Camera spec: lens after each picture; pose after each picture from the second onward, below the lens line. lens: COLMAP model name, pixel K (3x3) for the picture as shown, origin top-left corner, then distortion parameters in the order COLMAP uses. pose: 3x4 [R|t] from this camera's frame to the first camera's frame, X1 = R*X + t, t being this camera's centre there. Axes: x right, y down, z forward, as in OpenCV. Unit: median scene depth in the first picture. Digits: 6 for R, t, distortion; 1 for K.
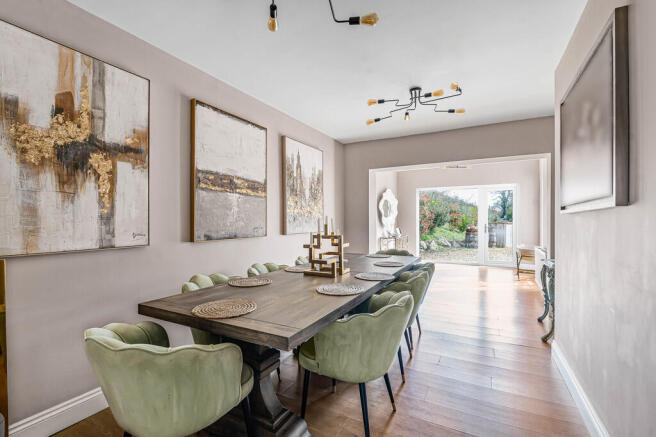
lens RADIAL K [[298.3, 0, 326.2], [0, 298.3, 220.2], [0, 0, 1]] dist [-0.001171, -0.000728]
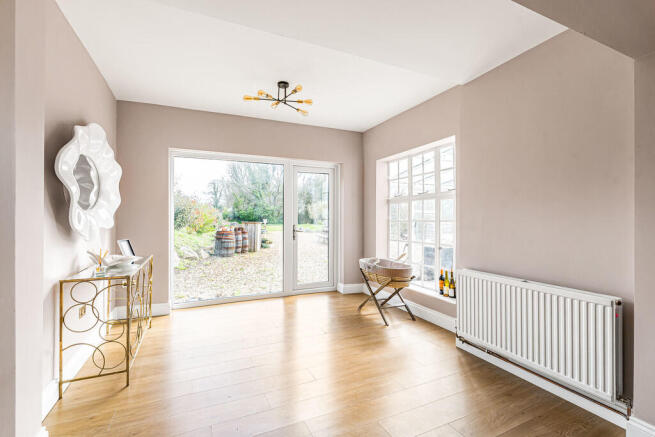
lens RADIAL K [[297.9, 0, 325.8], [0, 297.9, 217.9], [0, 0, 1]] dist [-0.001171, -0.000728]
pose [[0.614364, 0.007771, 0.788984, 0.102327], [-0.007301, 0.999965, -0.004165, -0.001982], [-0.788989, -0.003202, 0.614399, 0.568750]]
